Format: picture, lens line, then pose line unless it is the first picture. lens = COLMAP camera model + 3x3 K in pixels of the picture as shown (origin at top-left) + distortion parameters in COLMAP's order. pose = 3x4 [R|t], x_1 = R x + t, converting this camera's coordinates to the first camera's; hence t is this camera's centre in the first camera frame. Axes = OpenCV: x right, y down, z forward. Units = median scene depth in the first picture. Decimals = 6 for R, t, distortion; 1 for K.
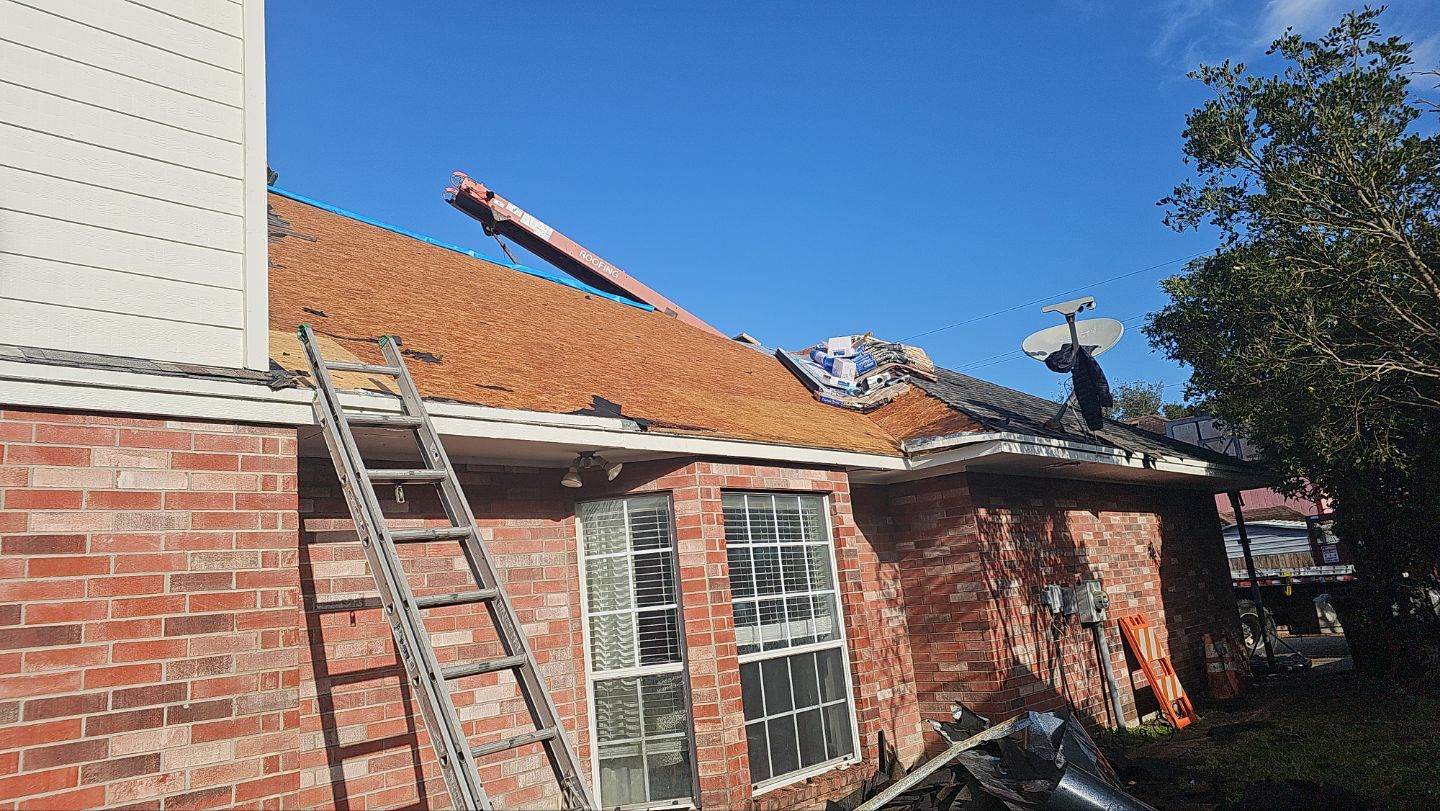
lens RADIAL K [[947.5, 0, 720.2], [0, 947.5, 411.1], [0, 0, 1]] dist [0.070569, -0.046518]
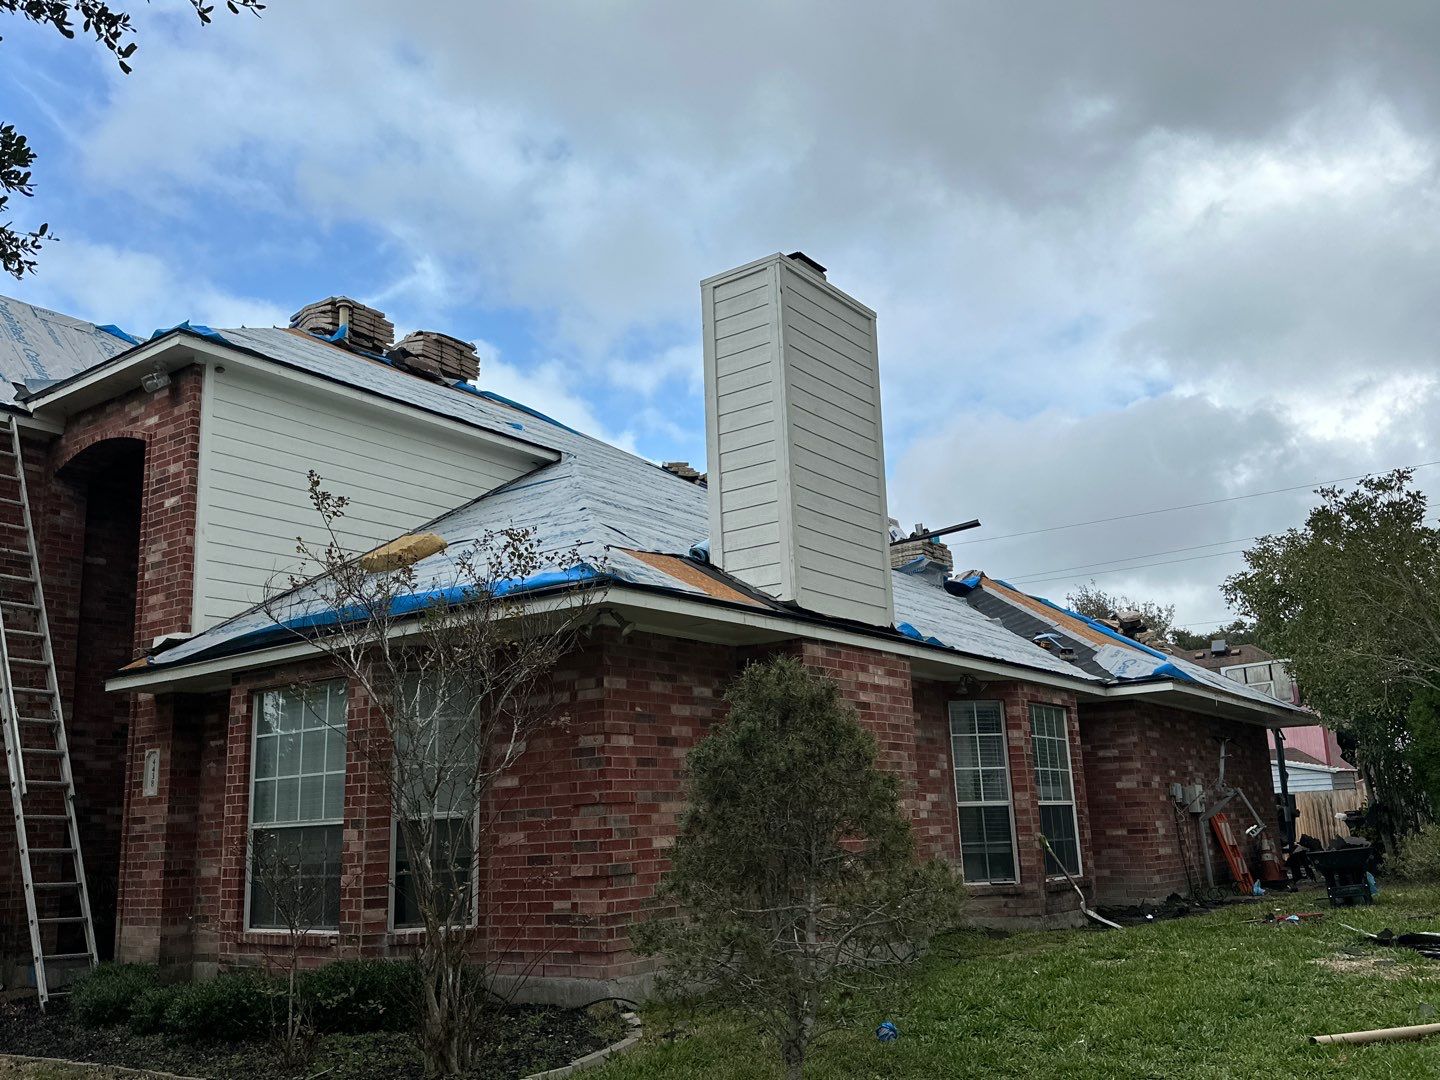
lens RADIAL K [[1233.2, 0, 728.8], [0, 1233.2, 559.1], [0, 0, 1]] dist [0.158896, -0.332714]
pose [[0.989266, 0.092232, 0.113337, -0.808331], [-0.090178, 0.995657, -0.023129, -0.069247], [-0.114978, 0.012660, 0.993287, -1.140471]]
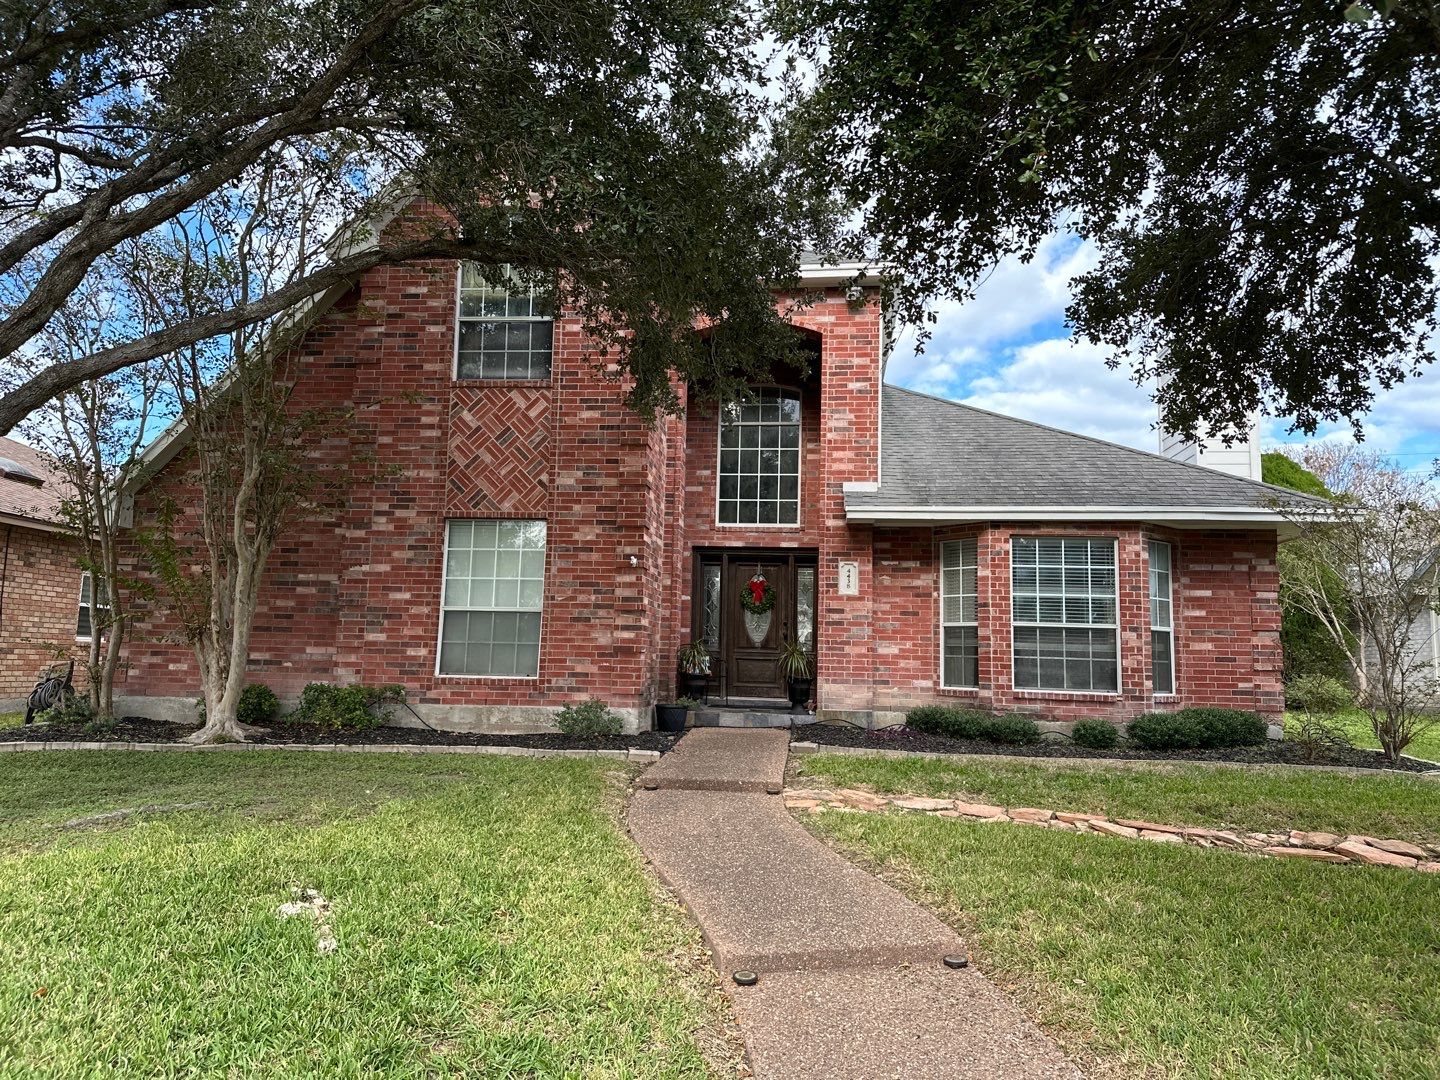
lens RADIAL K [[990.4, 0, 719.3], [0, 990.4, 539.1], [0, 0, 1]] dist [0.161034, -0.306035]
pose [[0.790927, 0.199532, 0.578465, -2.903349], [-0.229725, 0.973018, -0.021527, 0.318042], [-0.567152, -0.115862, 0.815423, -0.704769]]
